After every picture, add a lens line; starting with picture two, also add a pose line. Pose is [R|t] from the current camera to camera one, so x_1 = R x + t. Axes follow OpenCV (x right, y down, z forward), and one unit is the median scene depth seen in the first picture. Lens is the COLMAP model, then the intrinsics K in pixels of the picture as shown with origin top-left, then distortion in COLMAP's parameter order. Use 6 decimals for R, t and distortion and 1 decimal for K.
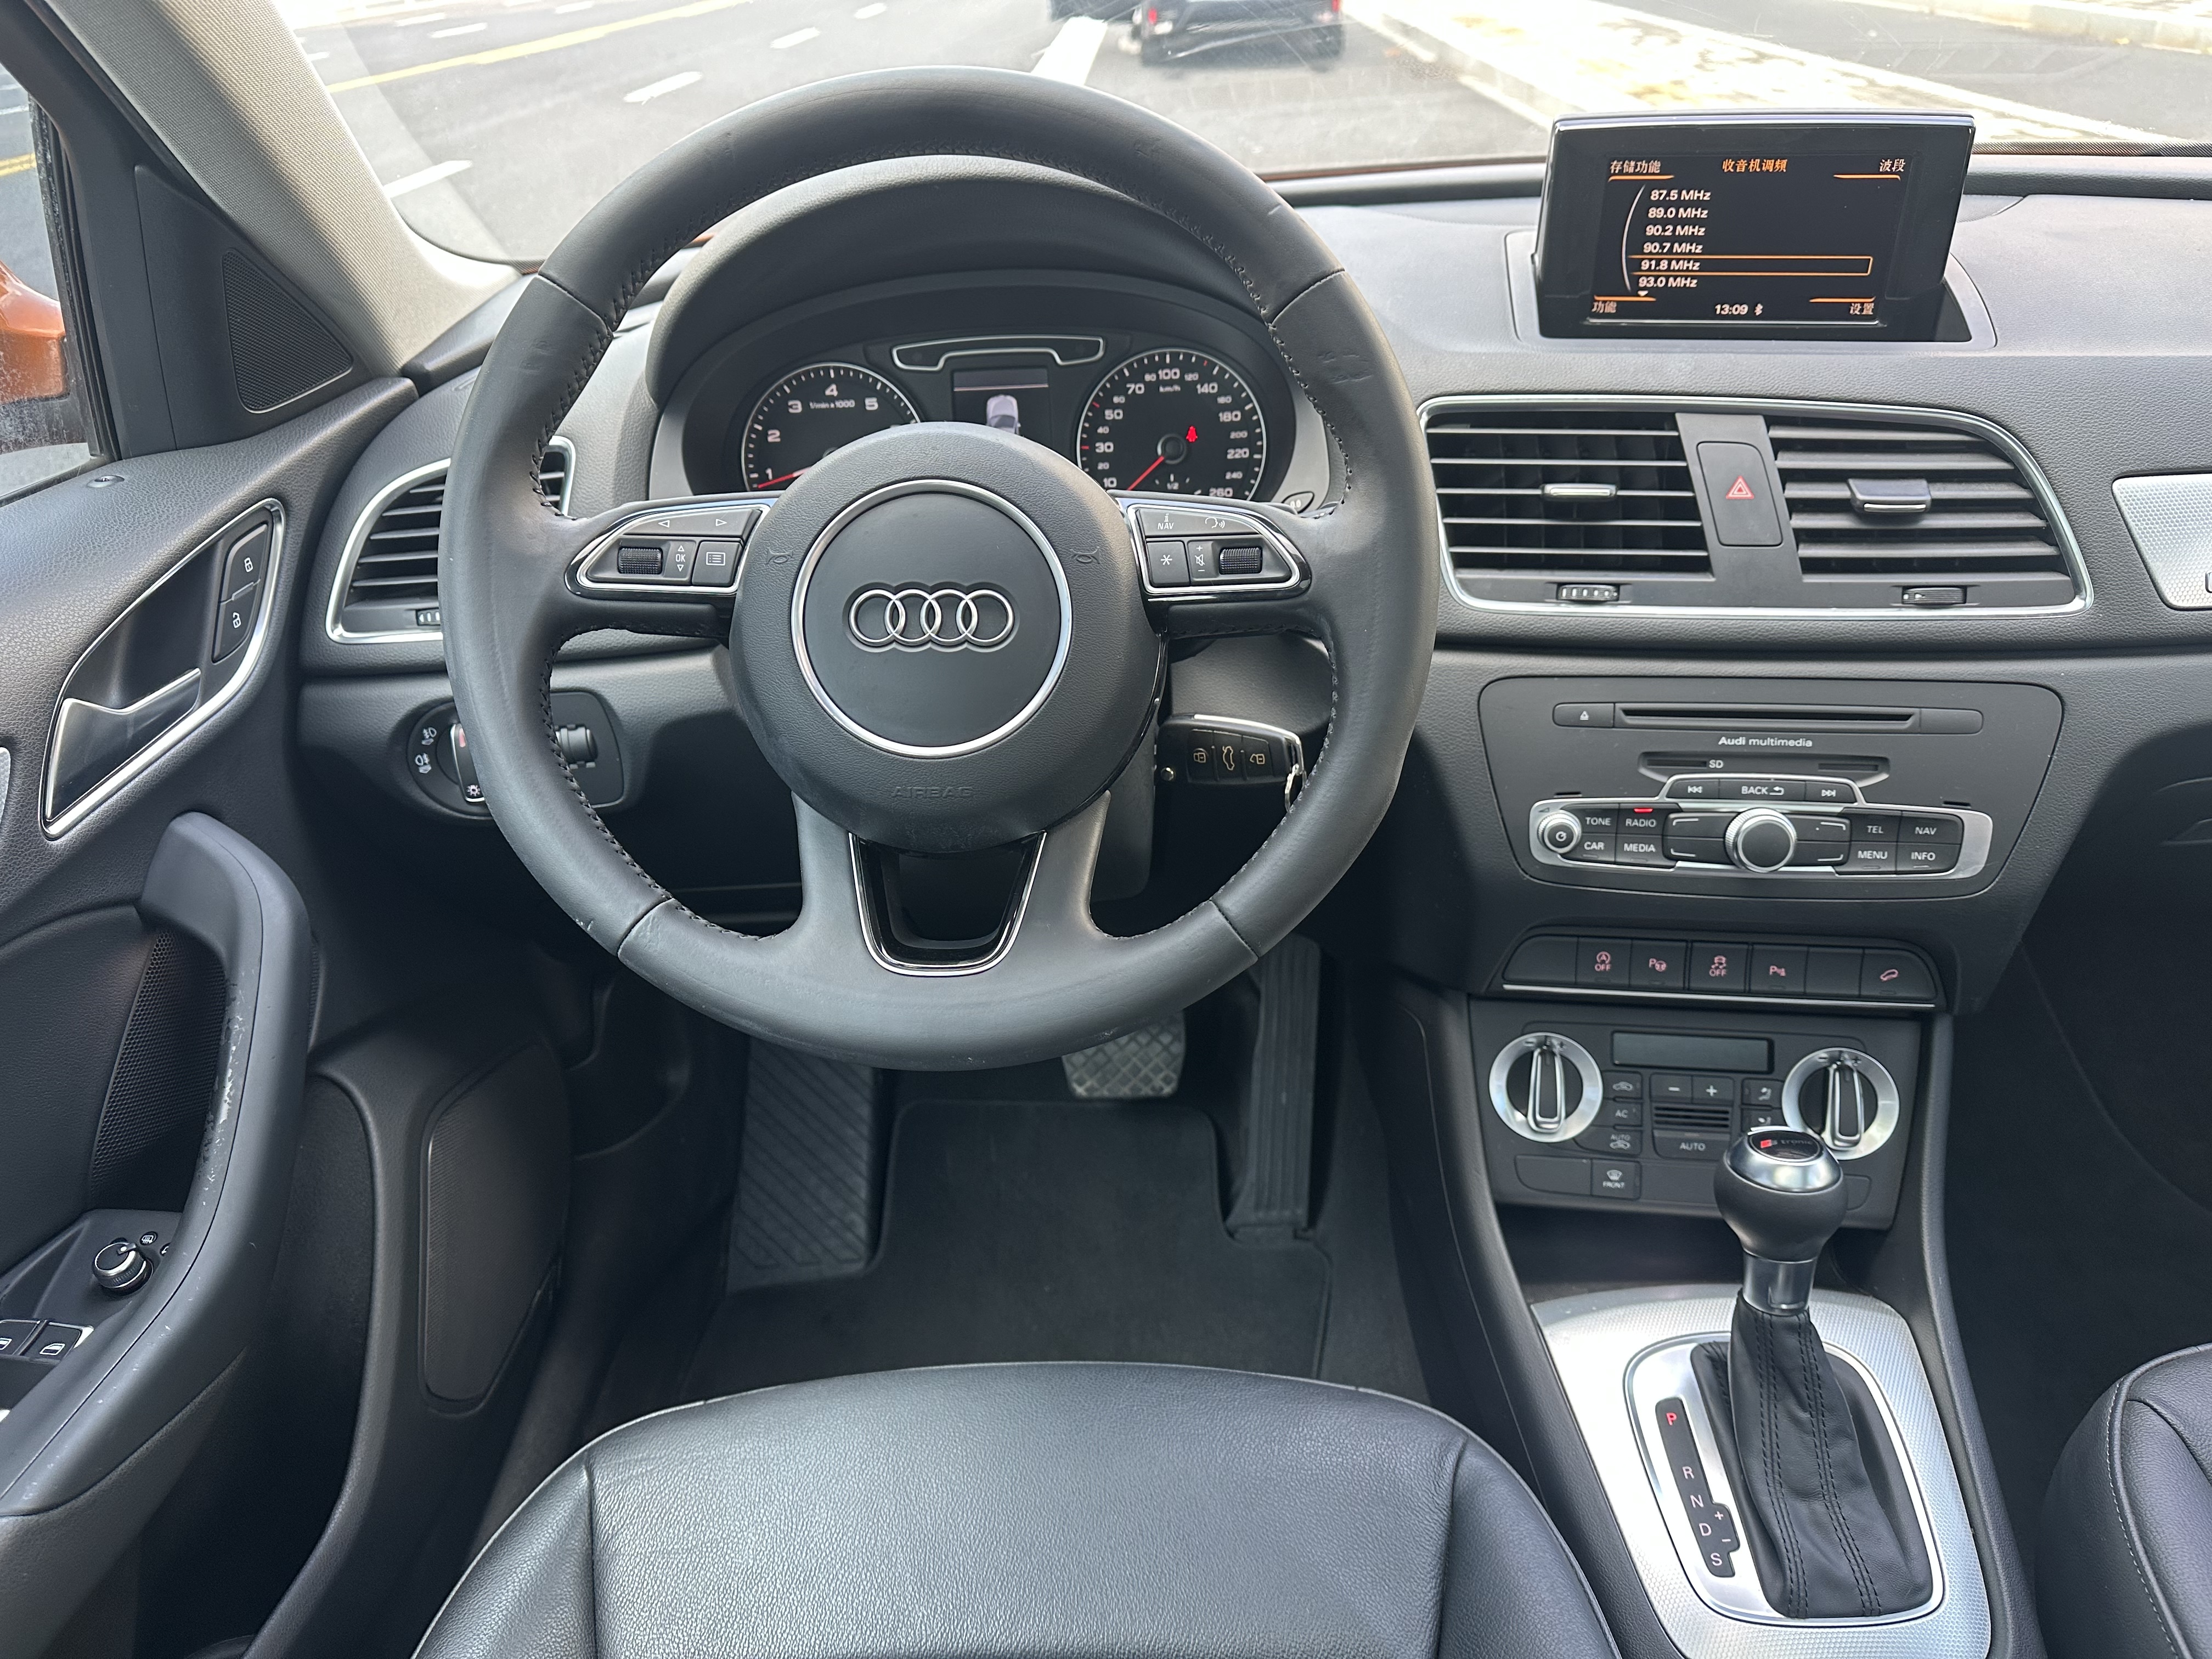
lens RADIAL K [[1560.5, 0, 1094.3], [0, 1560.5, 833.5], [0, 0, 1]] dist [0.062582, -0.077079]
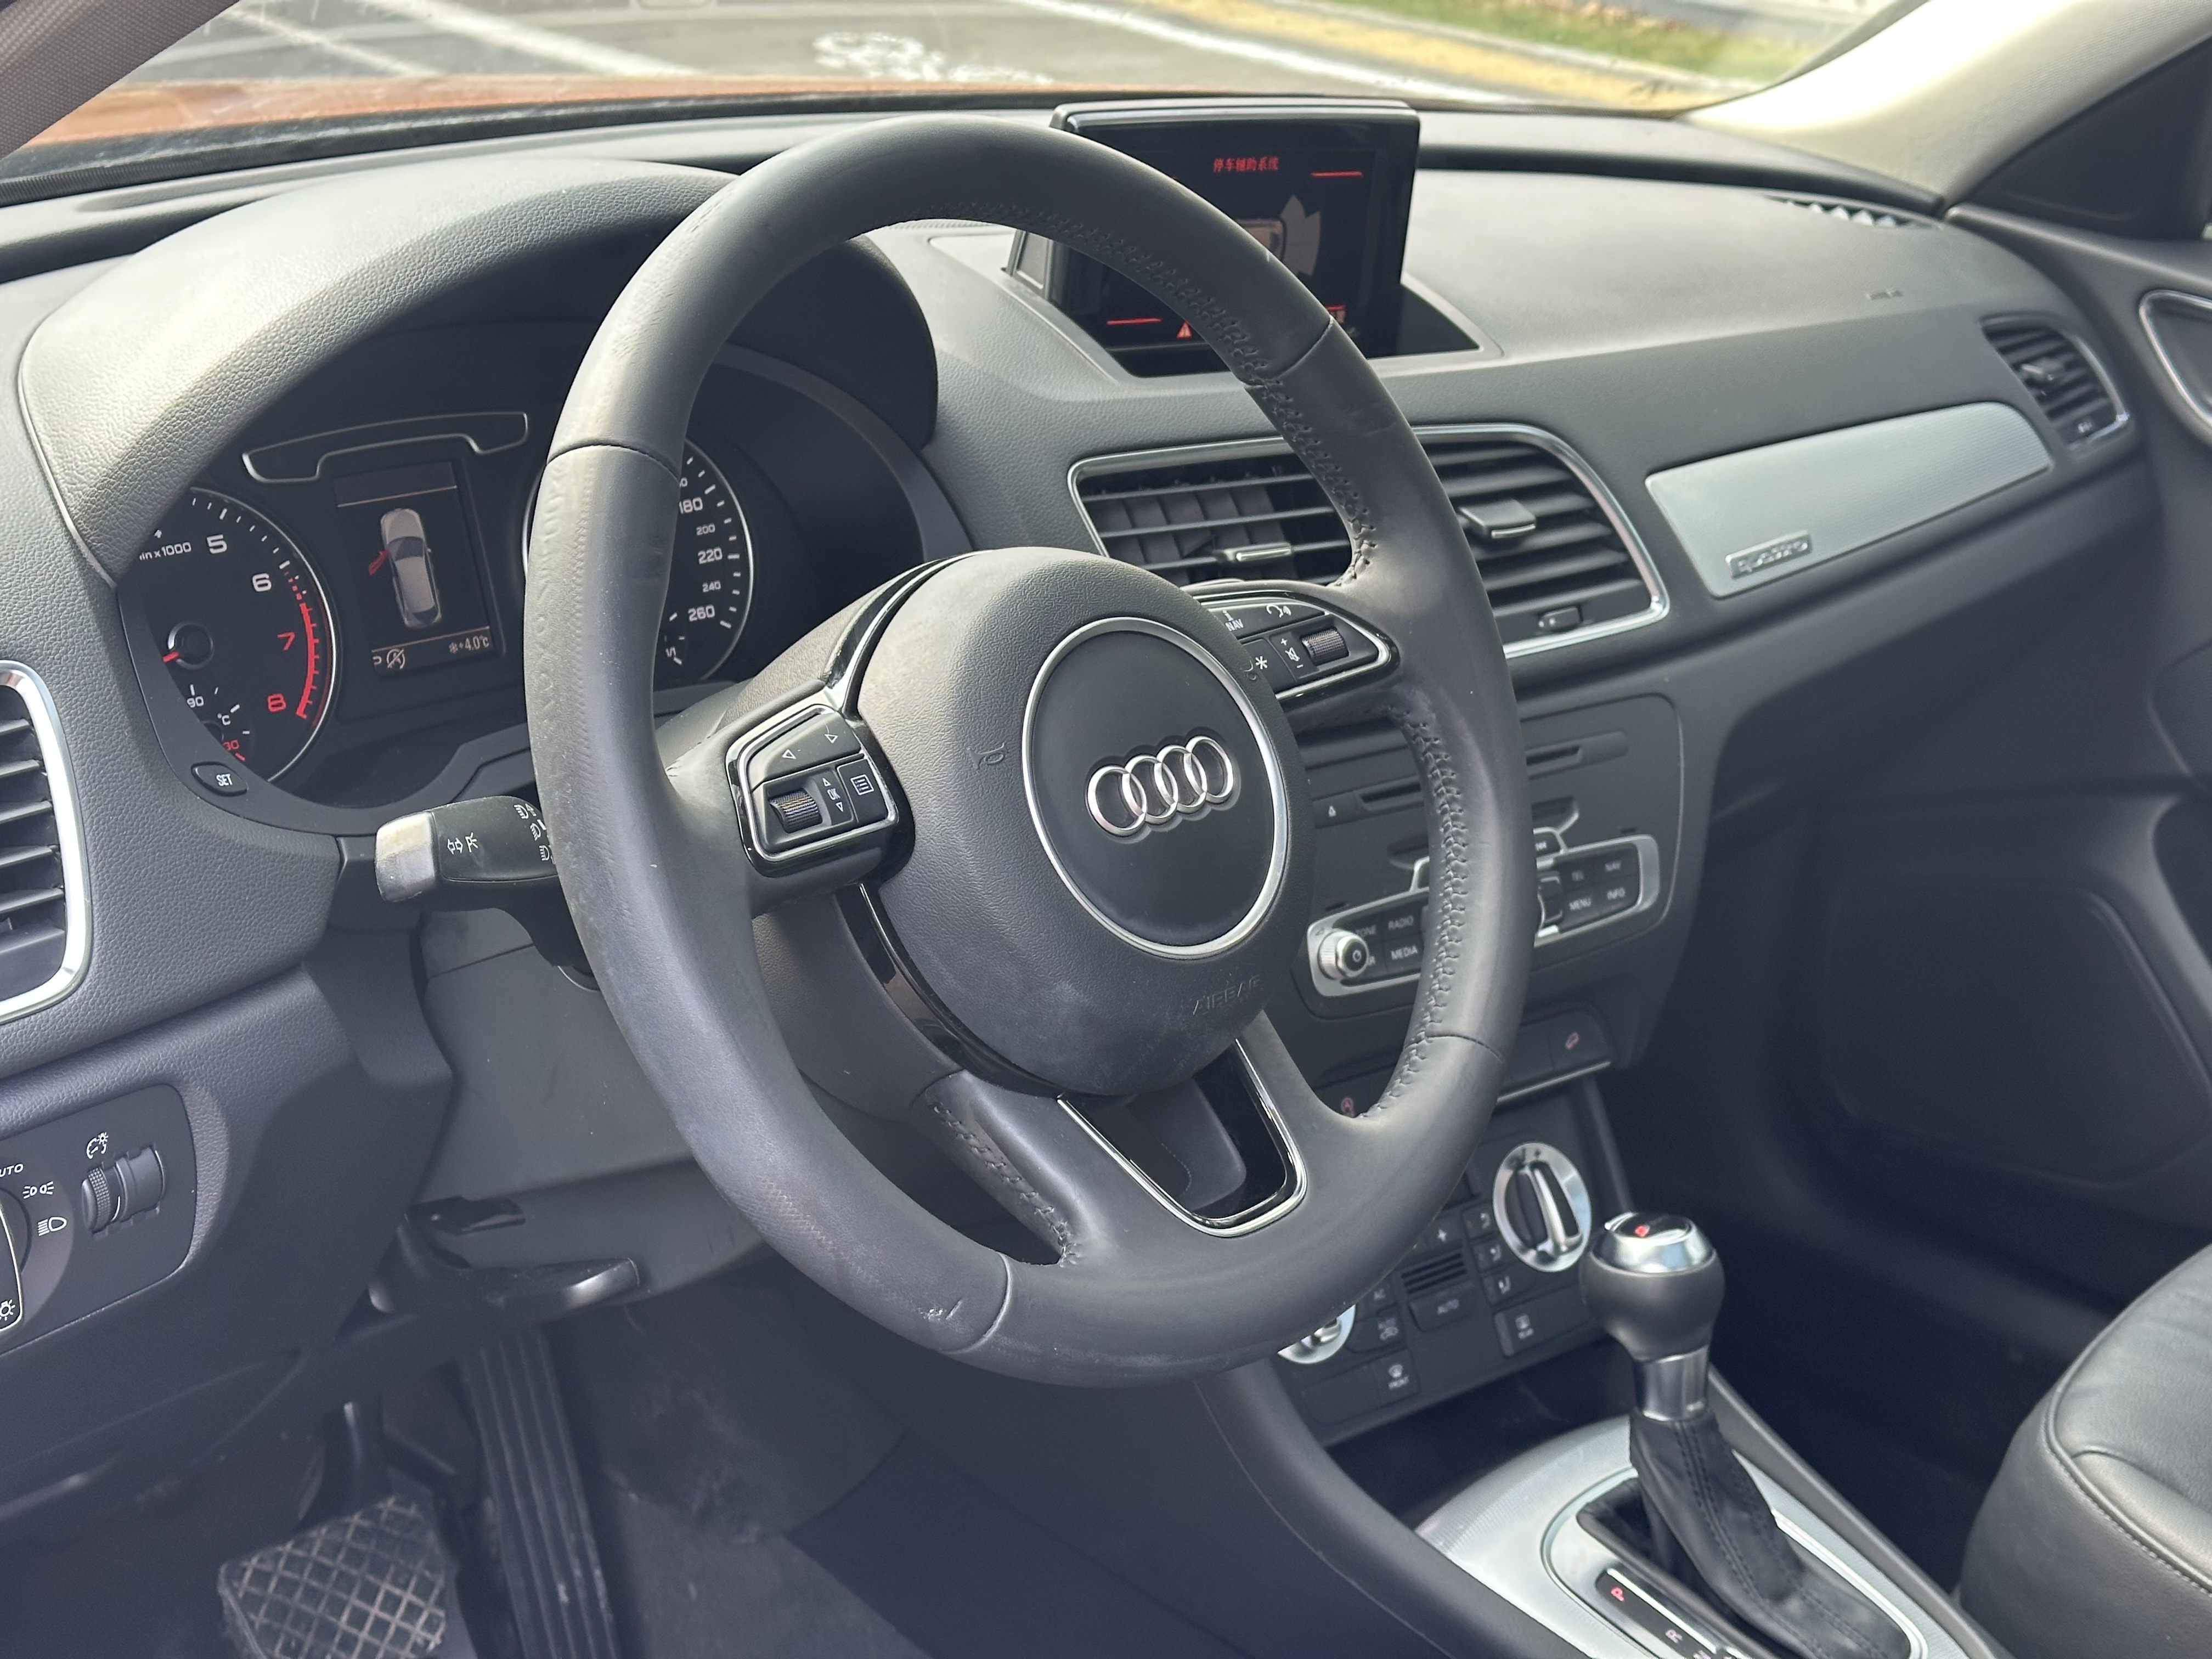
lens RADIAL K [[3092.0, 0, 1100.2], [0, 3092.0, 854.0], [0, 0, 1]] dist [0.156878, 0.000000]
pose [[0.667466, -0.182196, 0.722007, -0.895476], [0.263283, 0.964719, 0.000050, -0.079675], [-0.696543, 0.190059, 0.691886, -0.044048]]
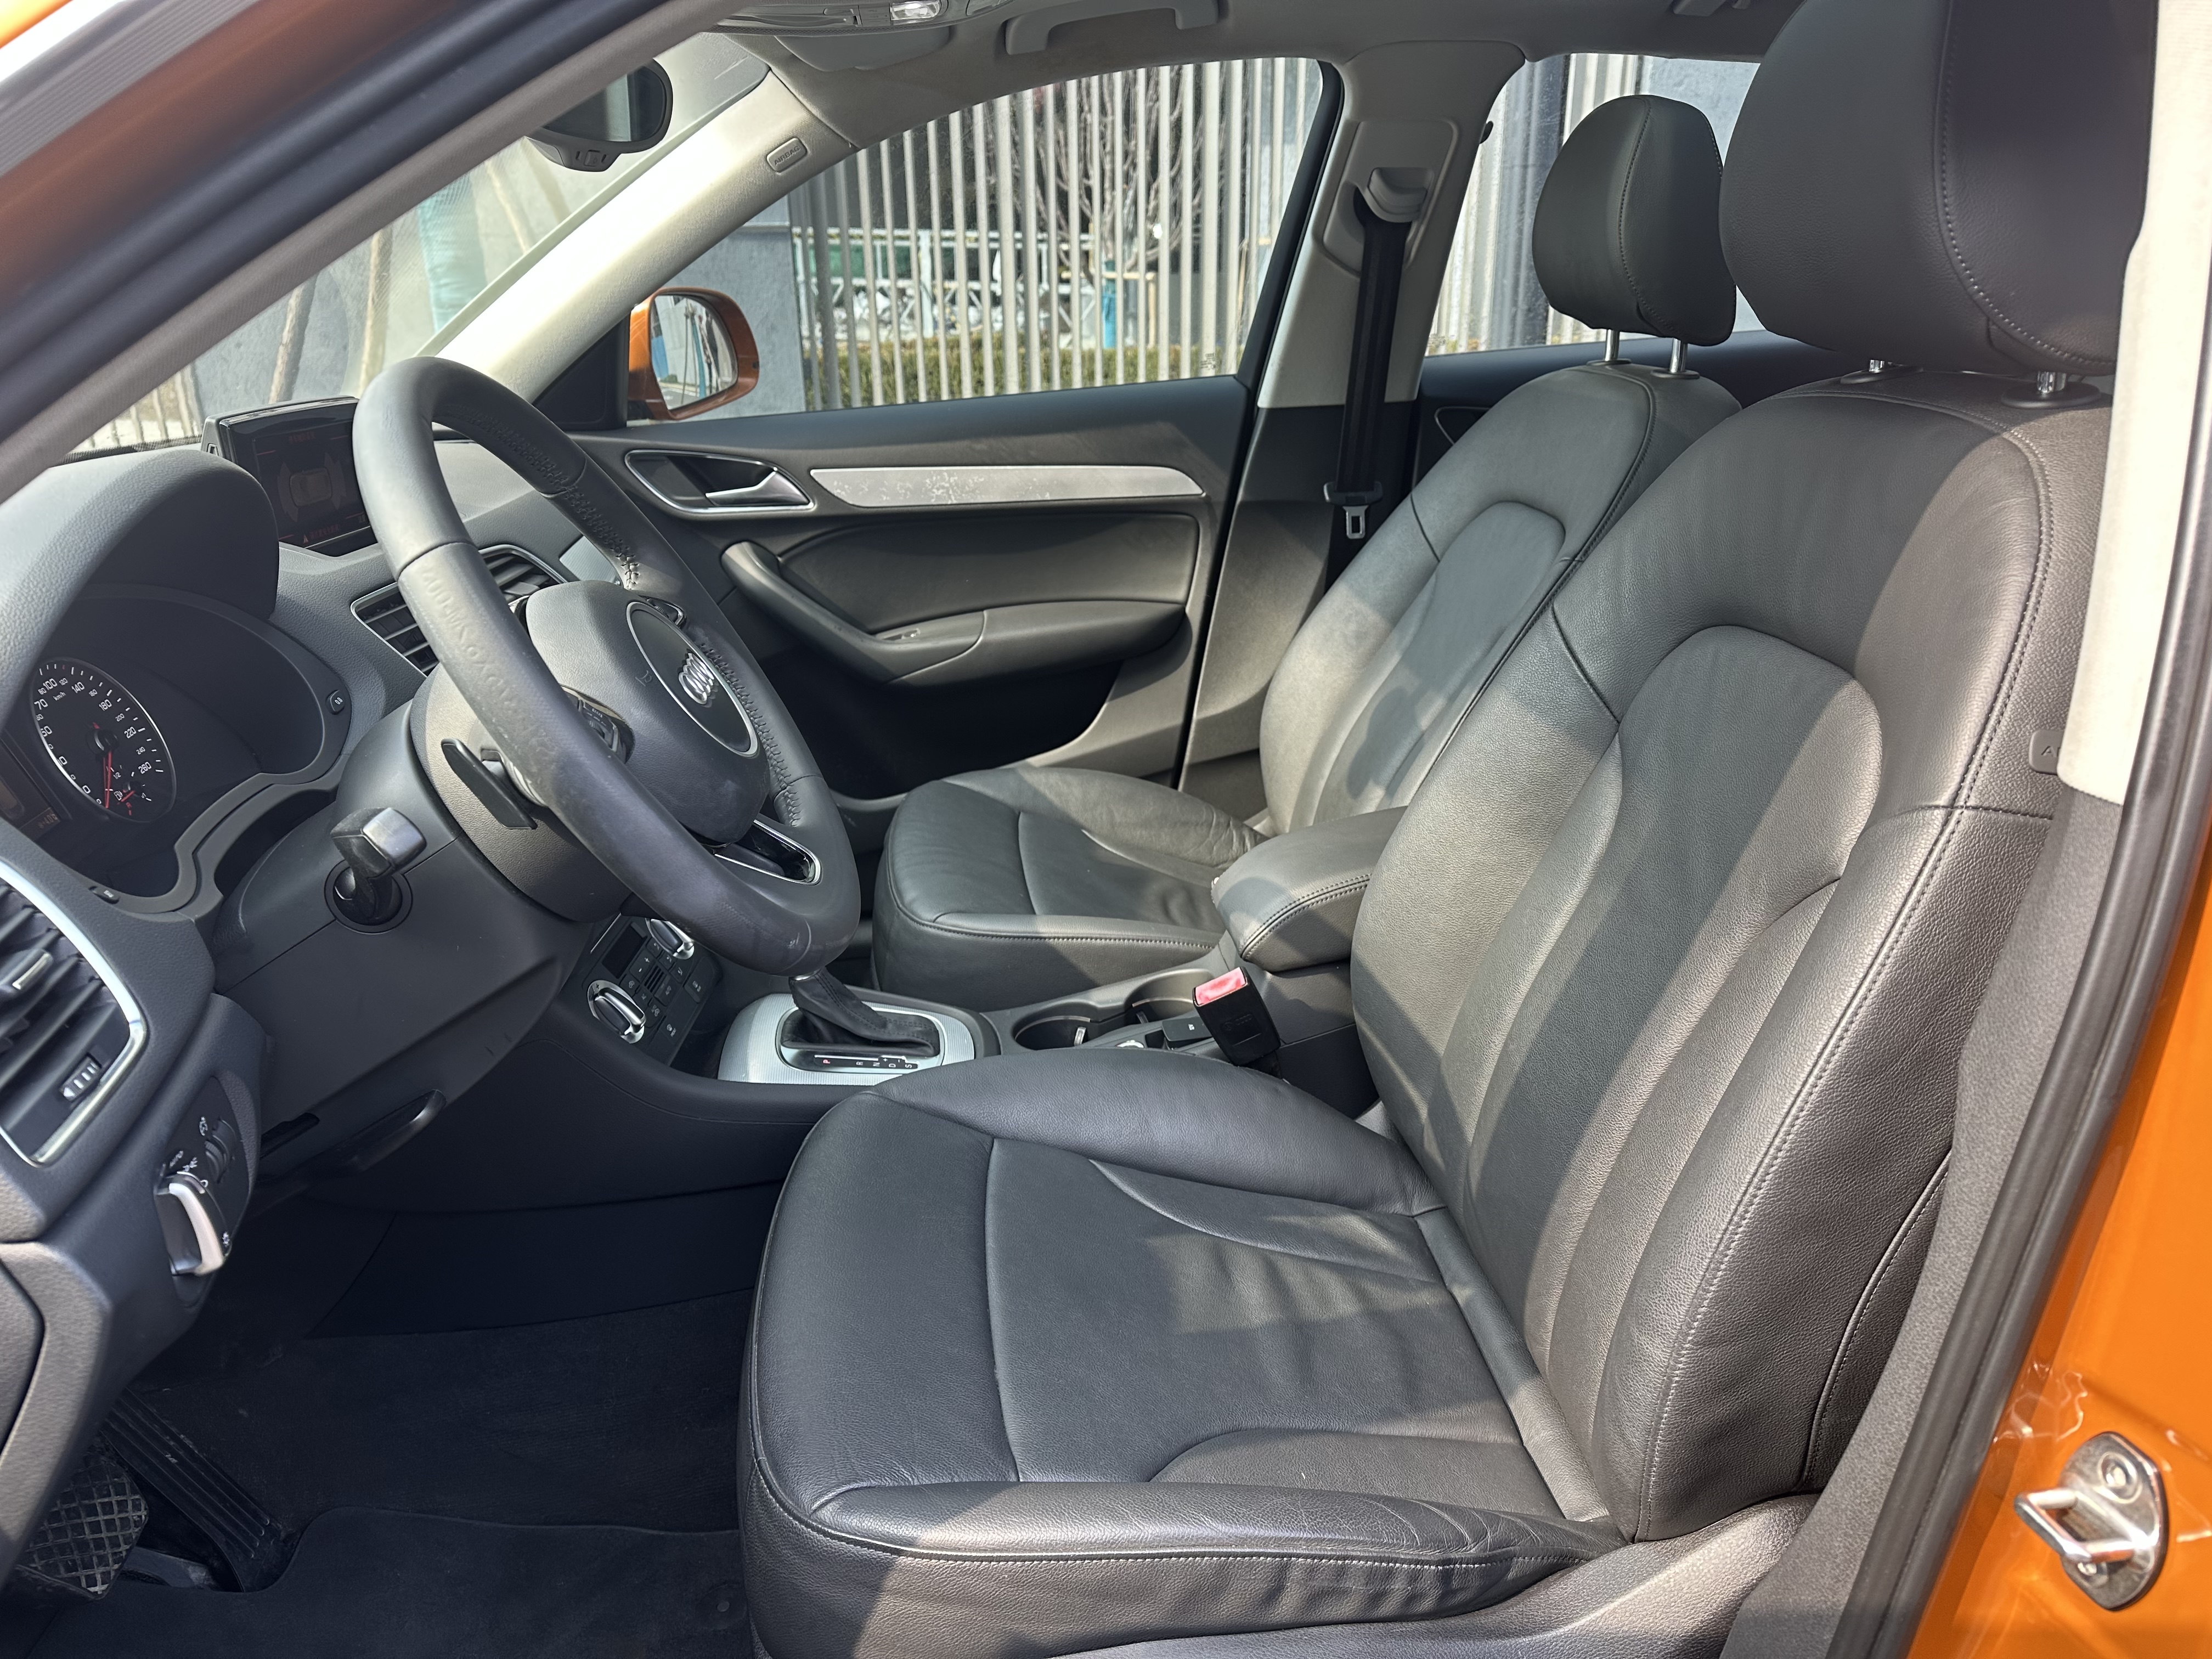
lens RADIAL K [[1560.5, 0, 1125.8], [0, 1560.5, 835.2], [0, 0, 1]] dist [0.062582, -0.077079]
pose [[-0.143058, -0.307670, 0.940677, -1.147655], [0.518418, 0.786337, 0.336030, -0.221602], [-0.843076, 0.535736, 0.047010, 0.468079]]
